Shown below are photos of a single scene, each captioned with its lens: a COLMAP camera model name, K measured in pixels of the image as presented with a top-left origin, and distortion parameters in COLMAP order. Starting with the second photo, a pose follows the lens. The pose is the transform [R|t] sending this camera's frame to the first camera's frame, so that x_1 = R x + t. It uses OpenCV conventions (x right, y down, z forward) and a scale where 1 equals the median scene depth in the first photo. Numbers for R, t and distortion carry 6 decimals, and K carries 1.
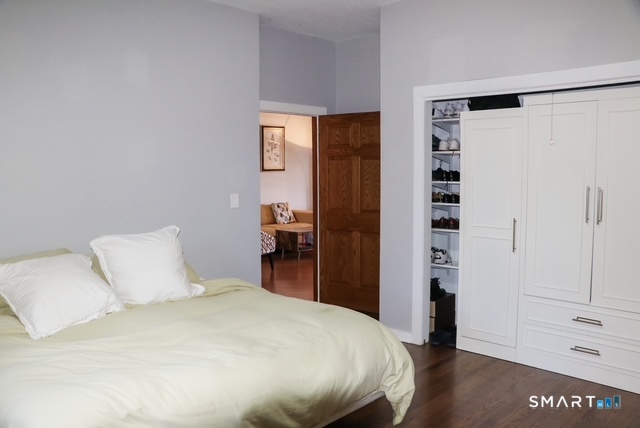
lens RADIAL K [[521.6, 0, 320.0], [0, 521.6, 214.0], [0, 0, 1]] dist [-0.097092, 0.006589]
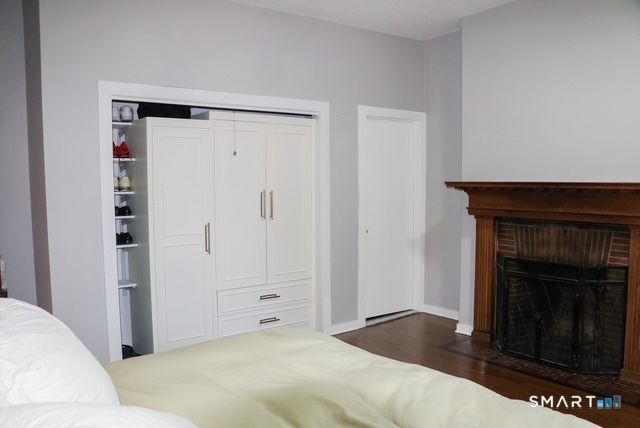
lens RADIAL K [[521.6, 0, 320.0], [0, 521.6, 214.0], [0, 0, 1]] dist [-0.097092, 0.006589]
pose [[0.160312, -0.067152, 0.984780, -0.677019], [0.094142, 0.994175, 0.052468, -0.046603], [-0.982567, 0.084298, 0.165700, 0.612314]]
